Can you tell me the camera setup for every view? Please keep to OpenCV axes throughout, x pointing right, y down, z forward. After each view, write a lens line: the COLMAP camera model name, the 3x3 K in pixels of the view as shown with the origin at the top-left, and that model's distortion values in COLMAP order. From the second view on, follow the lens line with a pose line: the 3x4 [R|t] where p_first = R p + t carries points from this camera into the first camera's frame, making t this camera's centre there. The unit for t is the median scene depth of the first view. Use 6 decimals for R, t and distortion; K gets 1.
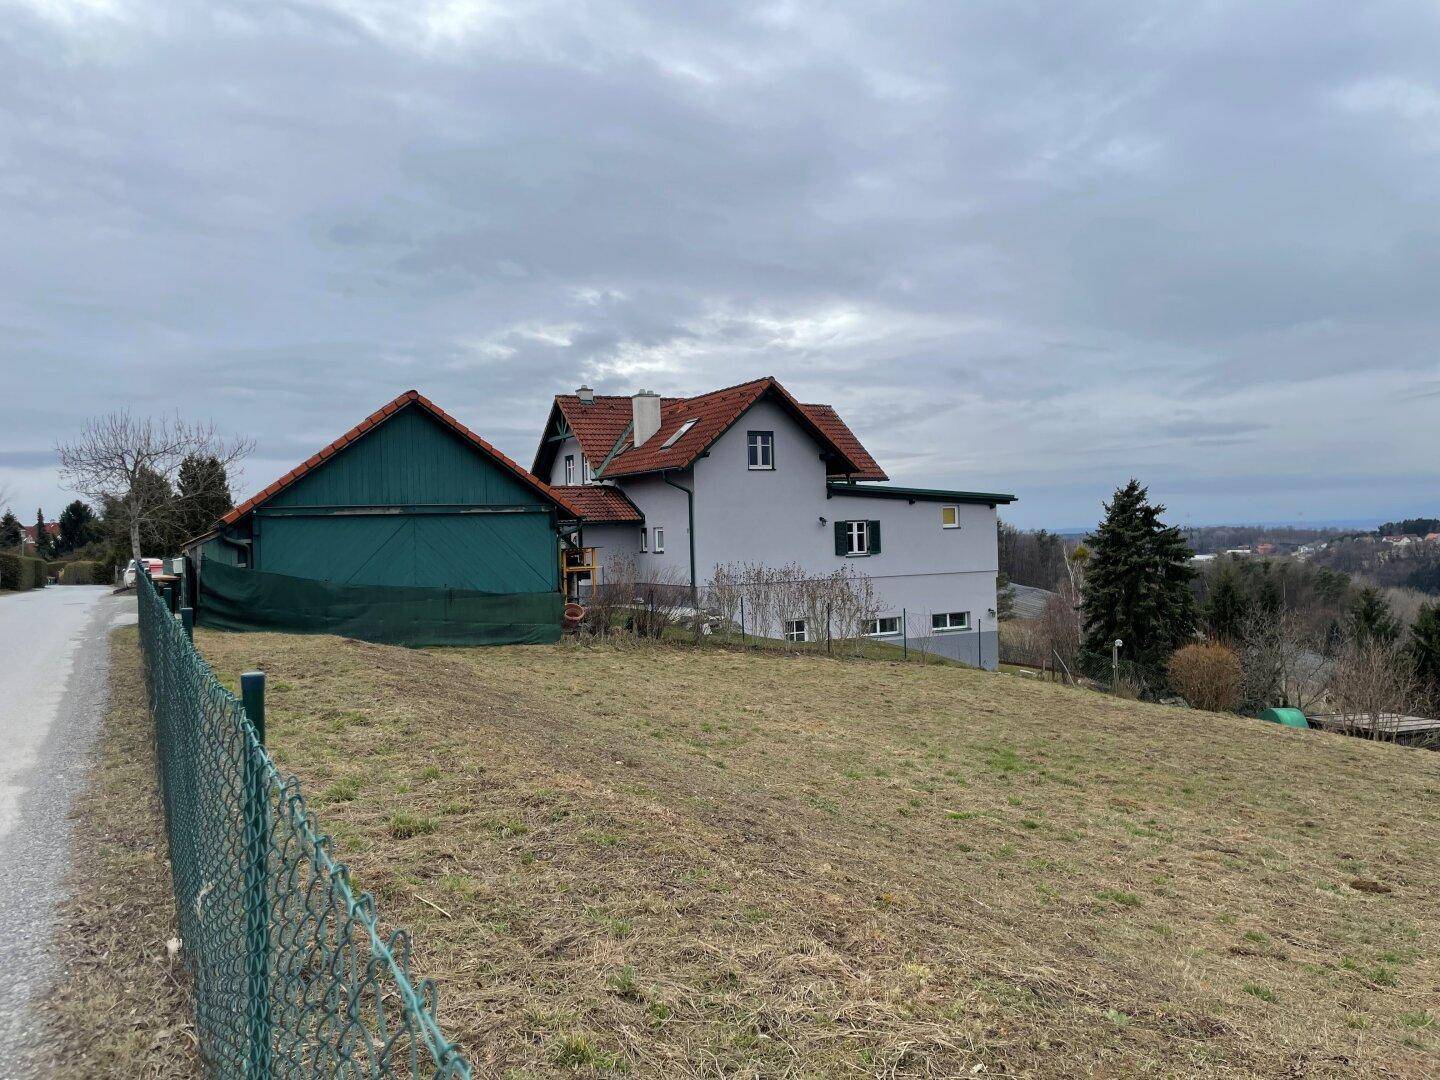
lens RADIAL K [[995.5, 0, 720.0], [0, 995.5, 540.0], [0, 0, 1]] dist [0.076328, -0.066609]
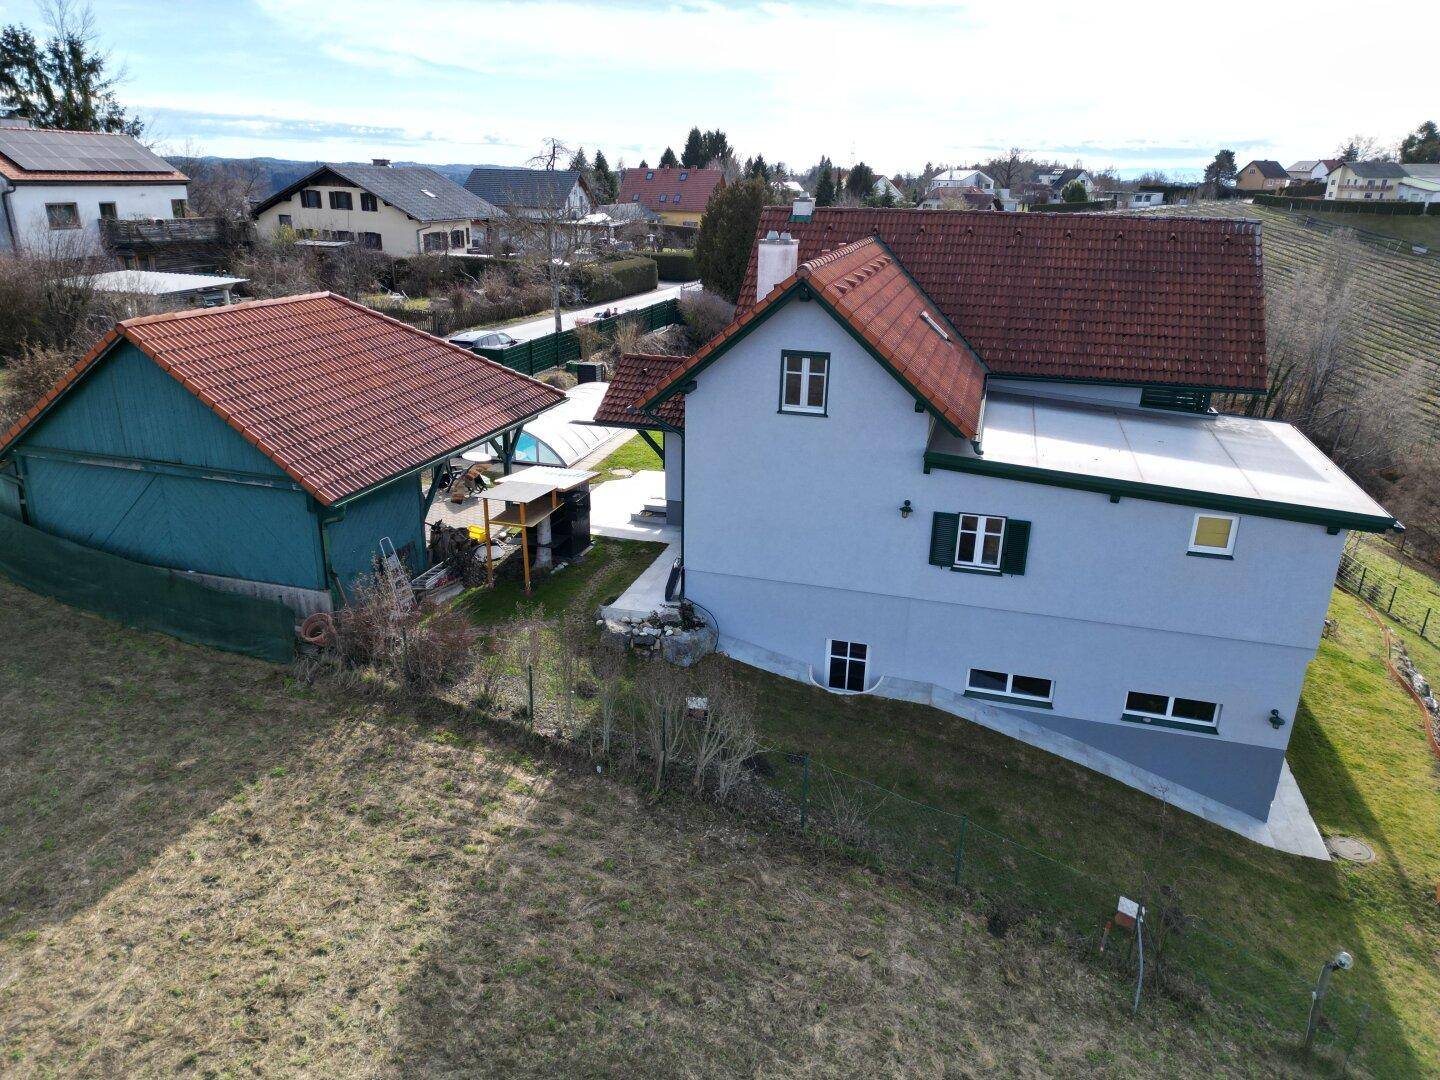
lens RADIAL K [[995.5, 0, 720.0], [0, 995.5, 540.0], [0, 0, 1]] dist [0.076328, -0.066609]
pose [[0.743073, 0.271854, -0.611505, 0.390183], [-0.061841, 0.937755, 0.341747, -0.198910], [0.666347, -0.216127, 0.713632, 0.488384]]
